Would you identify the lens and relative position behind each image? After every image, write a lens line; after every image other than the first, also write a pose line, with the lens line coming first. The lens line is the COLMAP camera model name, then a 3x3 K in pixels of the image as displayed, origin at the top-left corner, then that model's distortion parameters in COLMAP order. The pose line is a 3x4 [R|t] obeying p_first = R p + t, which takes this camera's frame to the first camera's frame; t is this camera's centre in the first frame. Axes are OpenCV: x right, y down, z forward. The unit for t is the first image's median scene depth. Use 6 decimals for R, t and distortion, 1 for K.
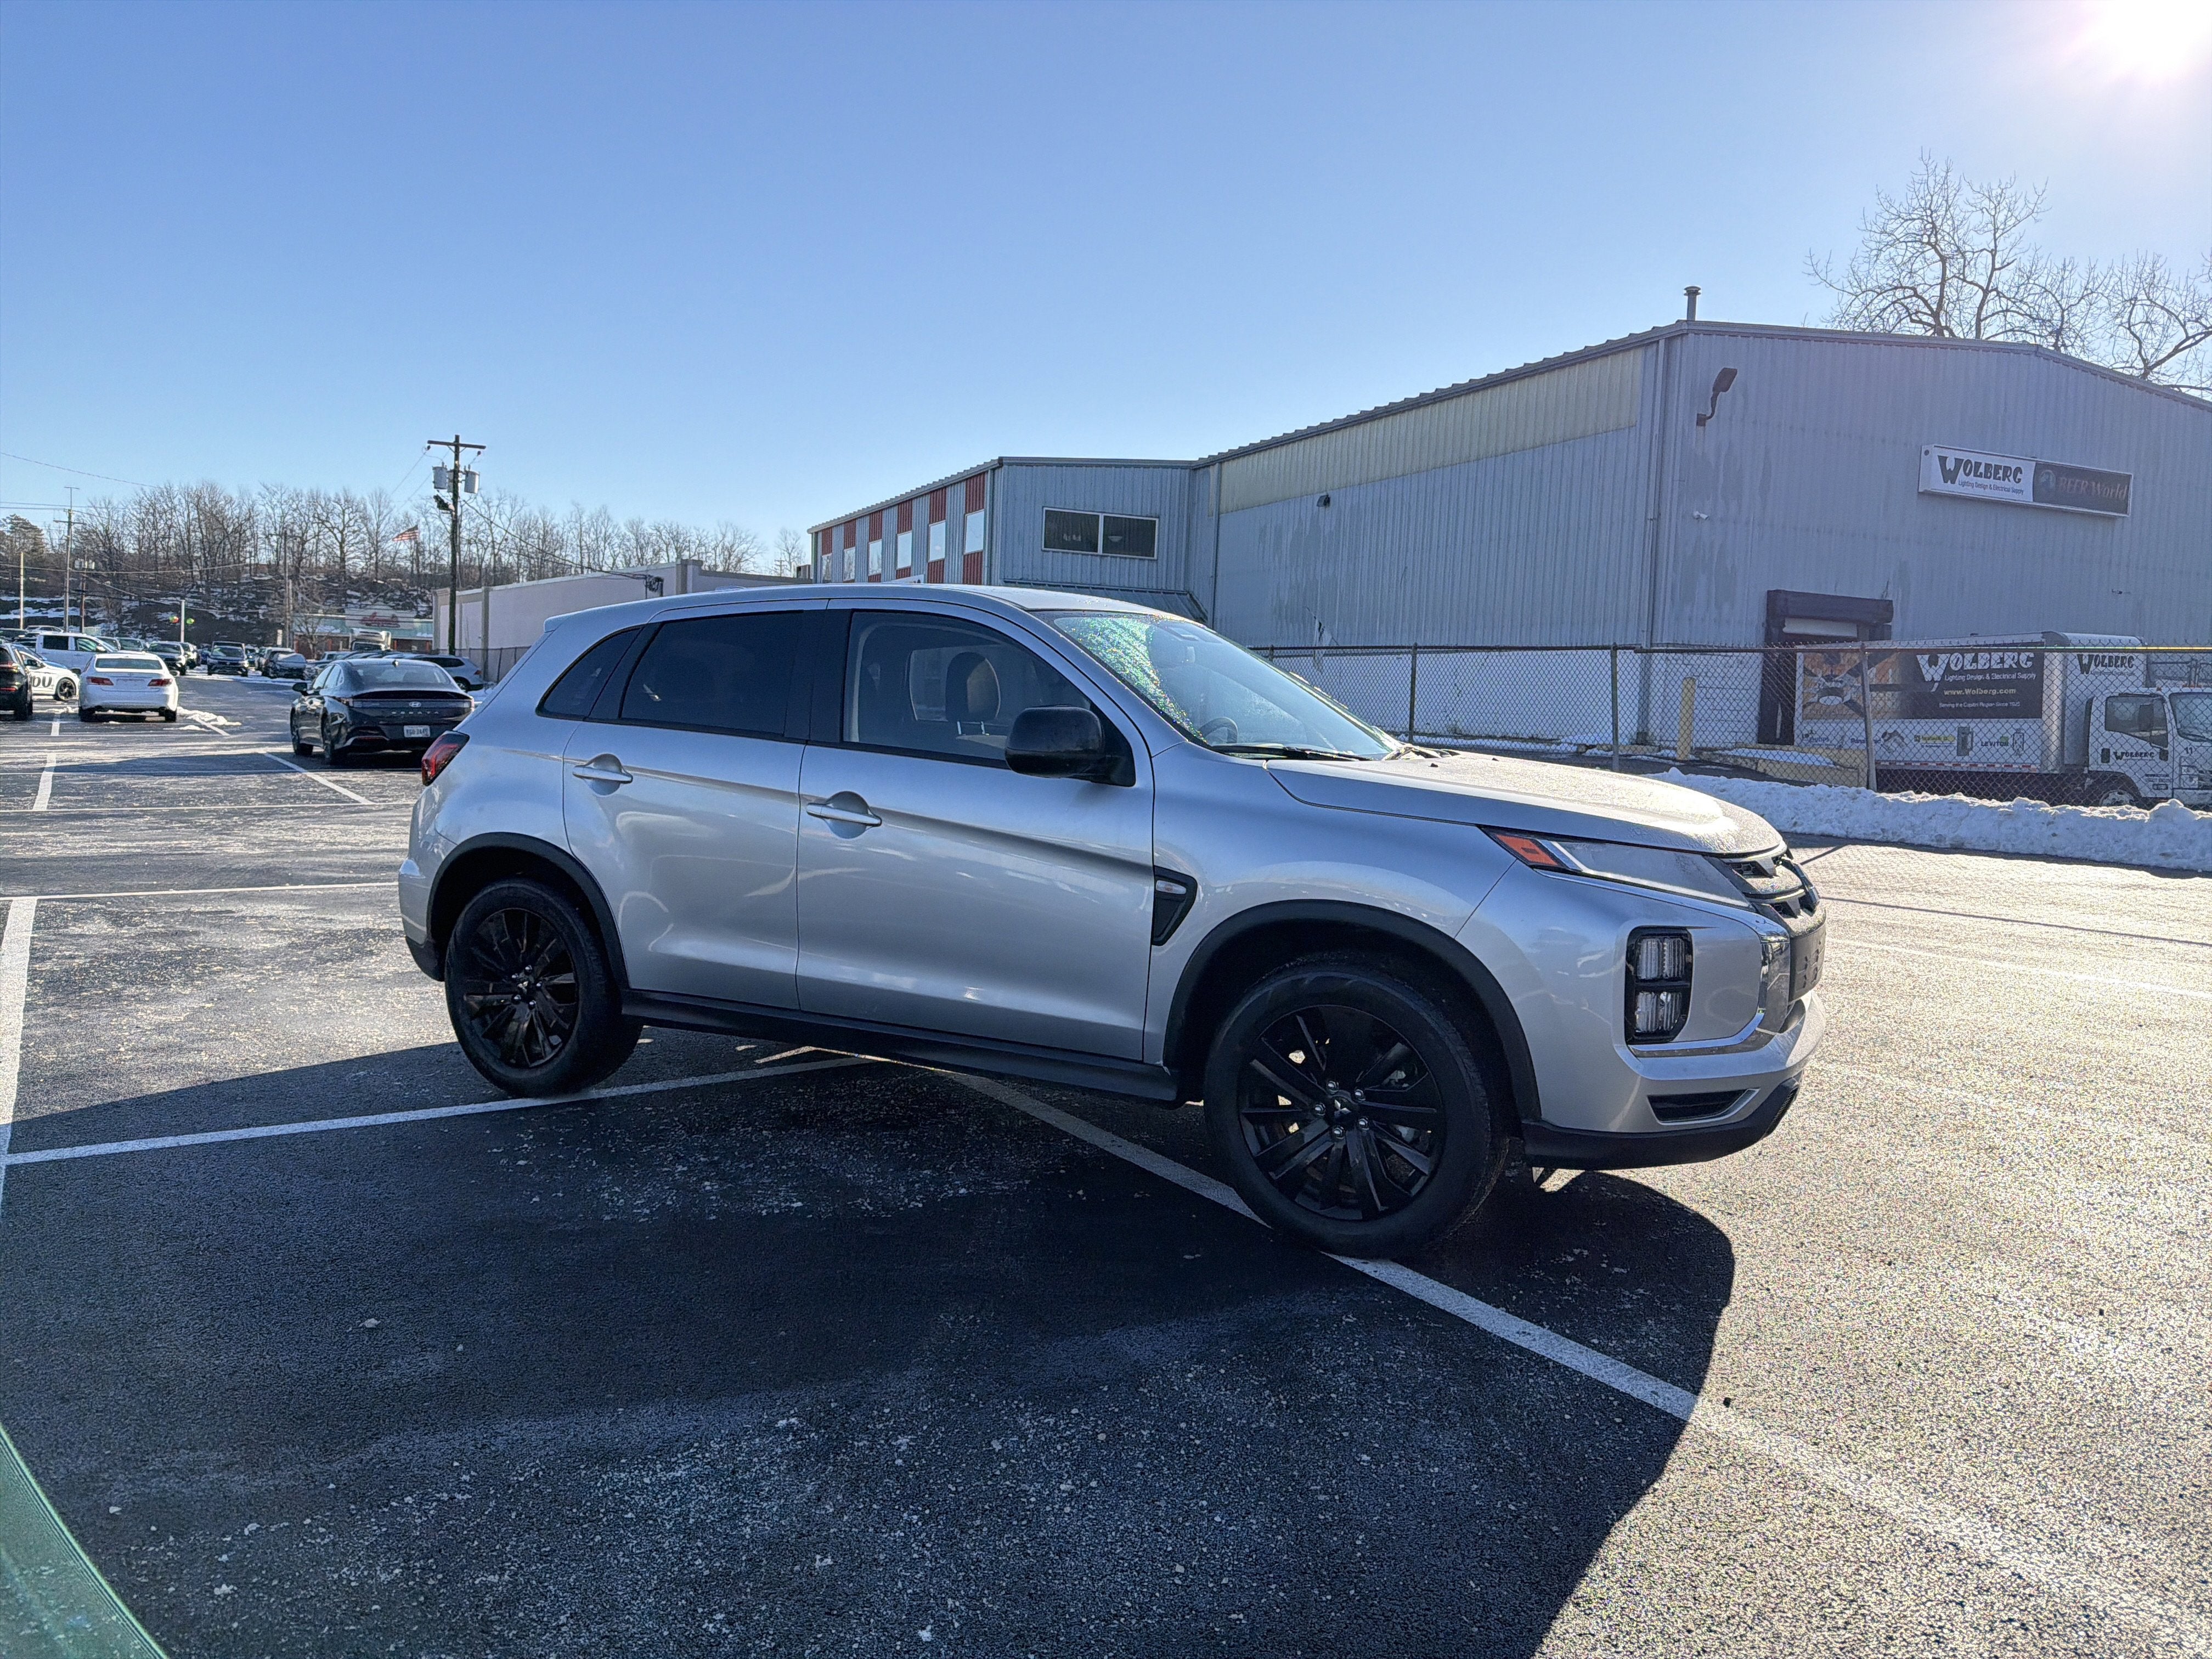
lens RADIAL K [[1524.4, 0, 1118.6], [0, 1524.4, 777.4], [0, 0, 1]] dist [0.096794, -0.154029]
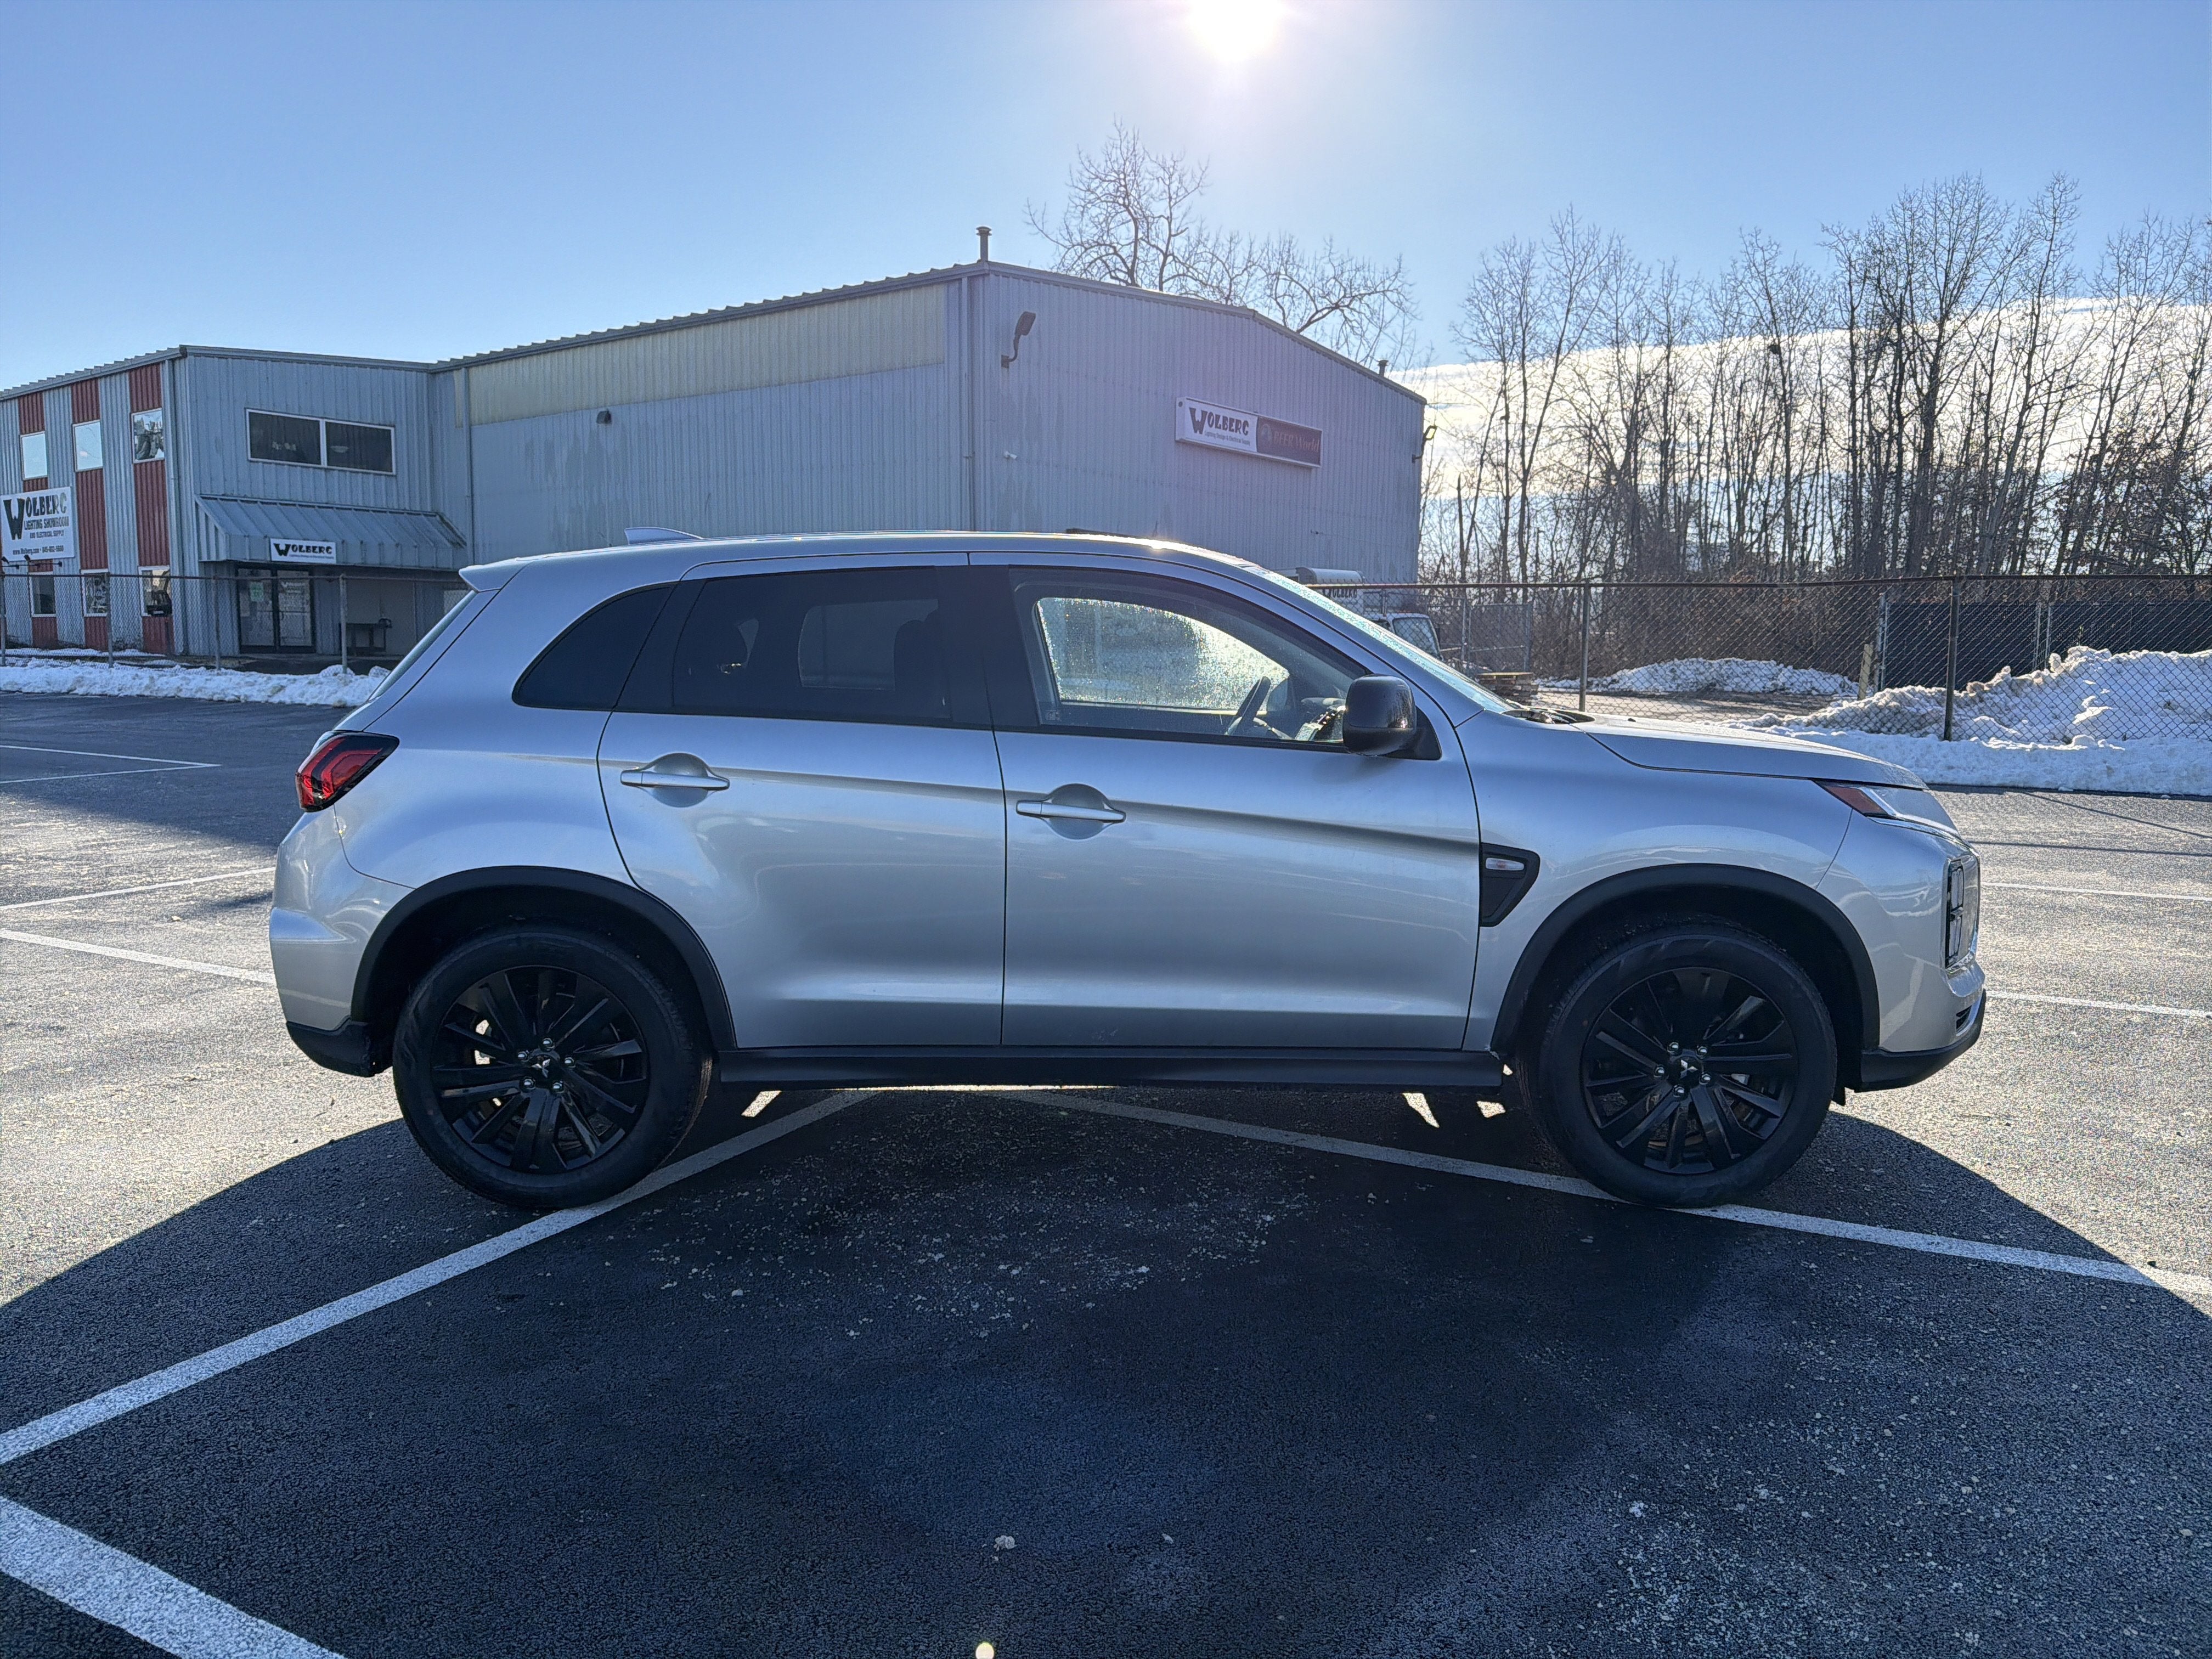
lens RADIAL K [[1523.0, 0, 1106.0], [0, 1523.0, 829.5], [0, 0, 1]] dist [0.085497, -0.112573]
pose [[0.882165, -0.079460, 0.464189, -0.076396], [0.042686, 0.995097, 0.089220, -0.005520], [-0.469002, -0.058893, 0.881231, 0.034292]]
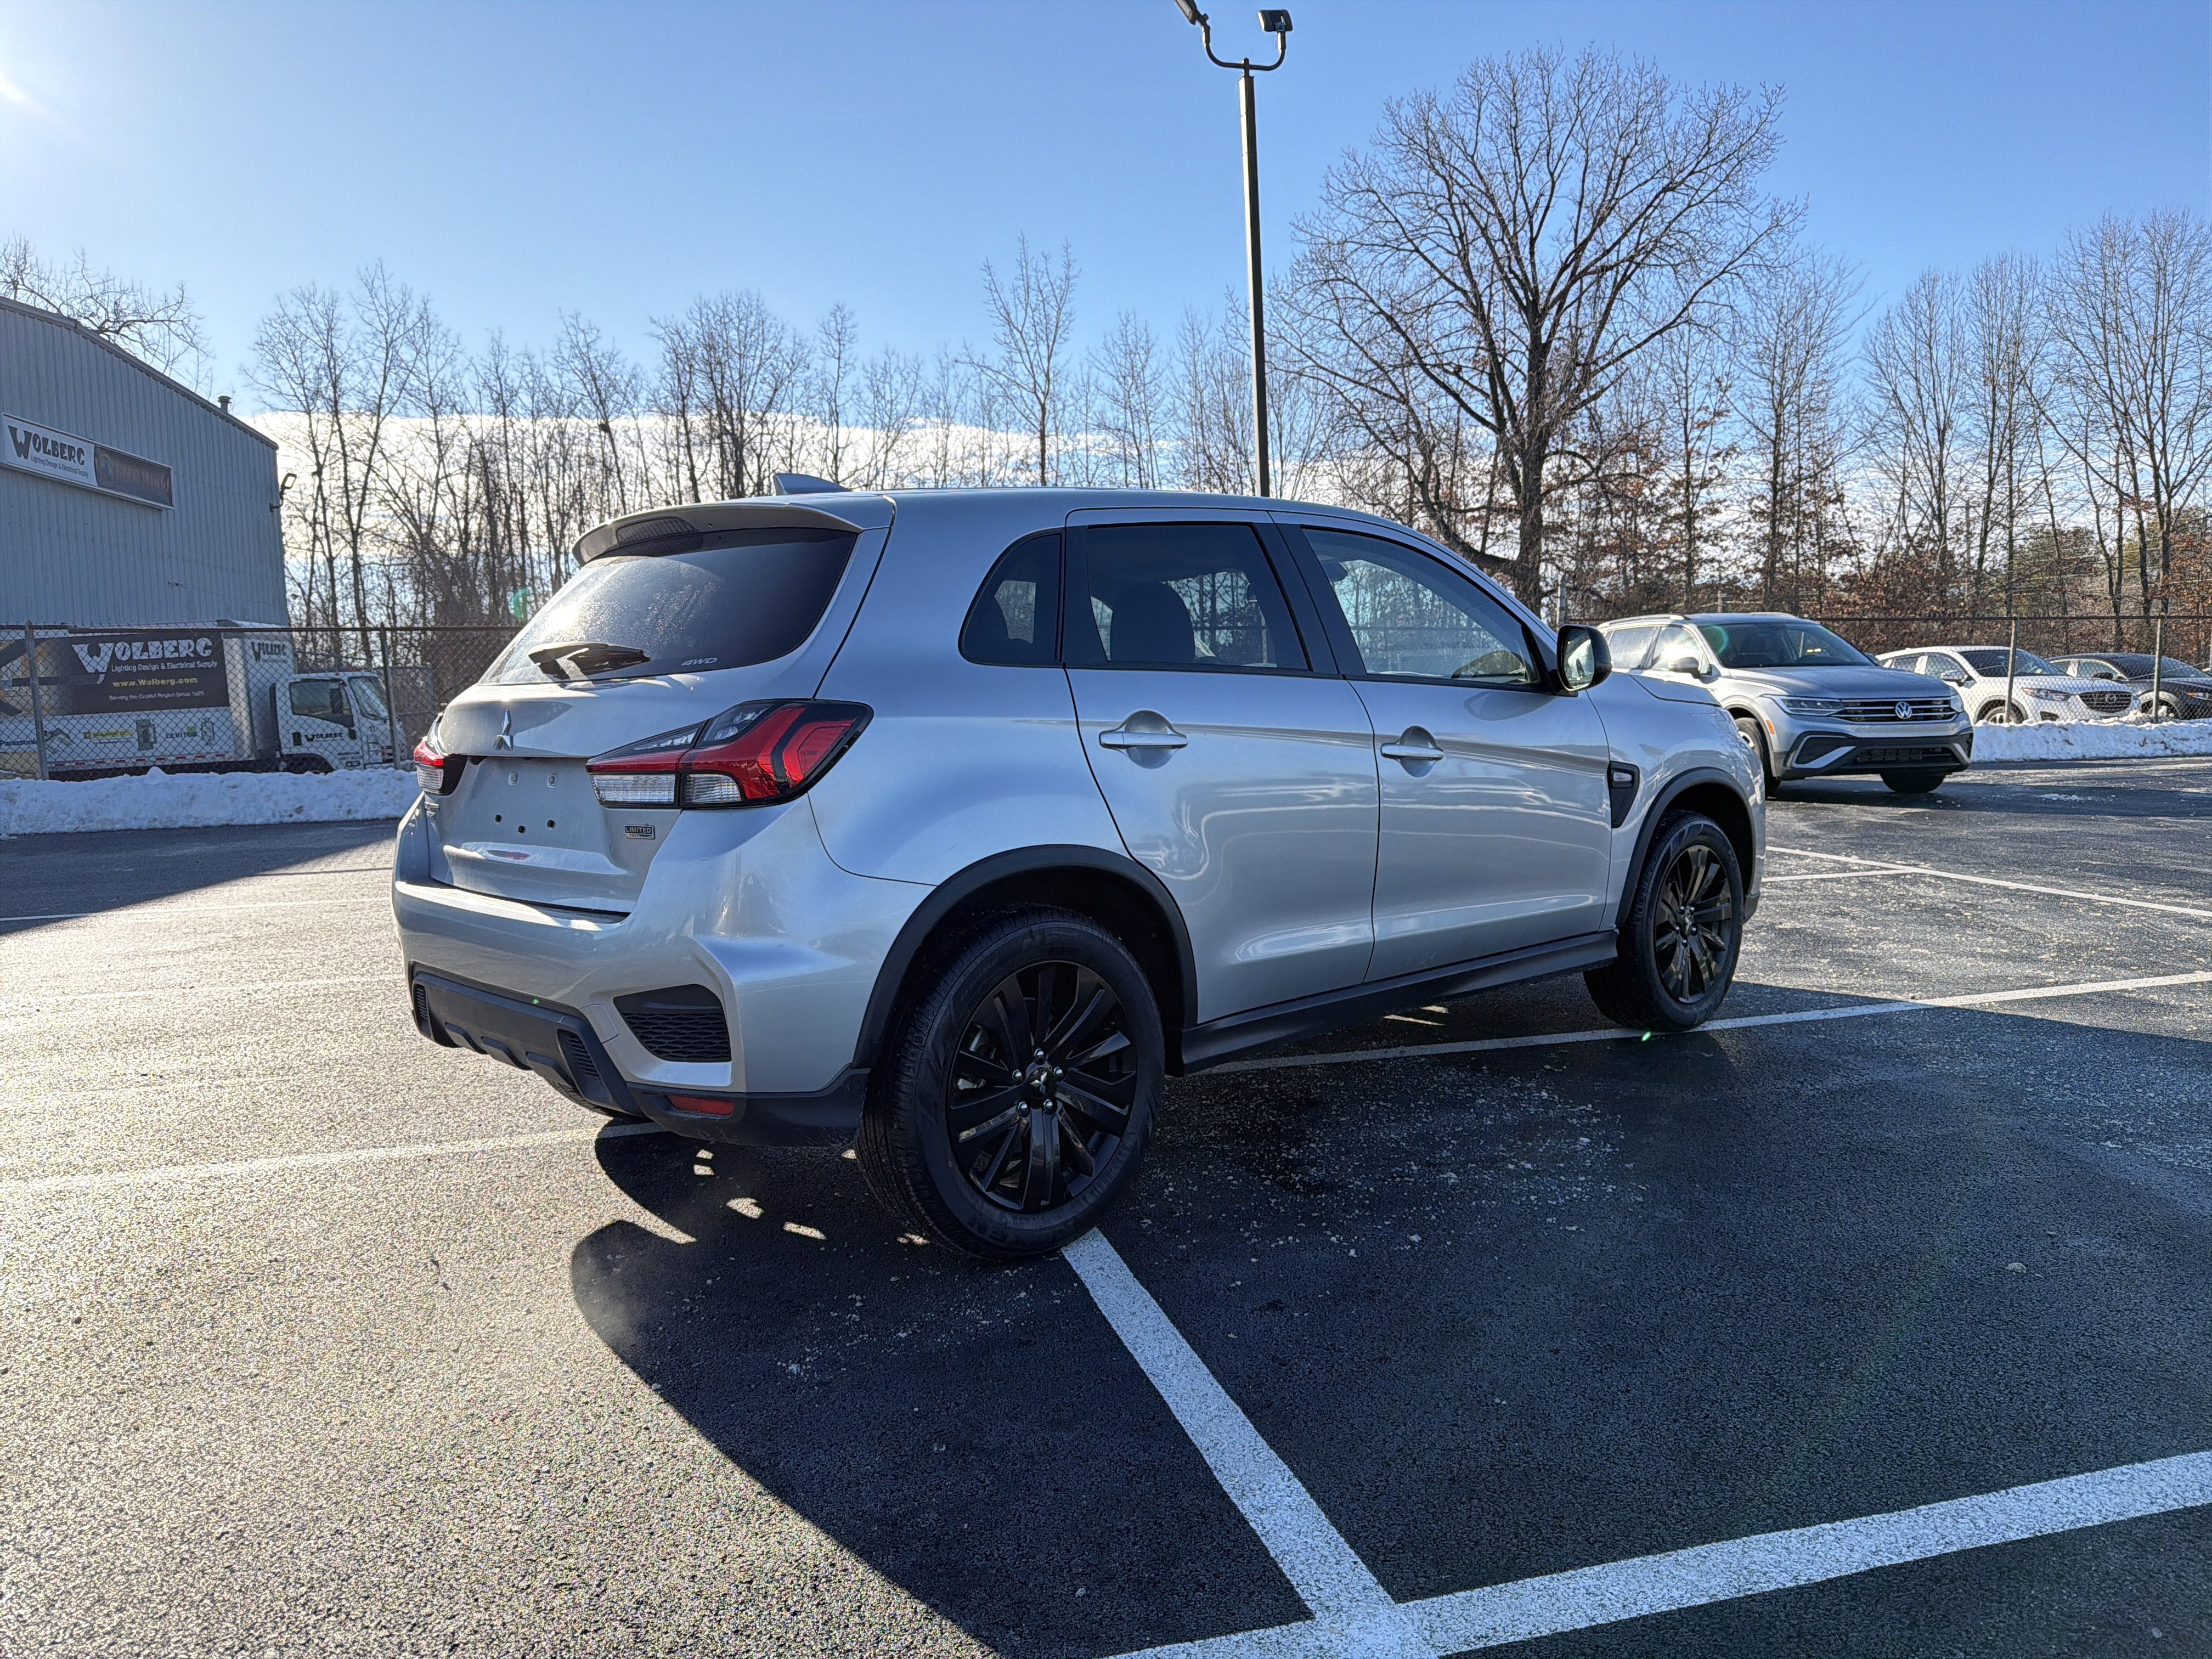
lens RADIAL K [[1523.0, 0, 1106.0], [0, 1523.0, 829.5], [0, 0, 1]] dist [0.085497, -0.112573]
pose [[0.332514, -0.115126, 0.936045, -0.151249], [0.083420, 0.992221, 0.092401, -0.003996], [-0.939402, 0.047360, 0.339531, 0.119412]]
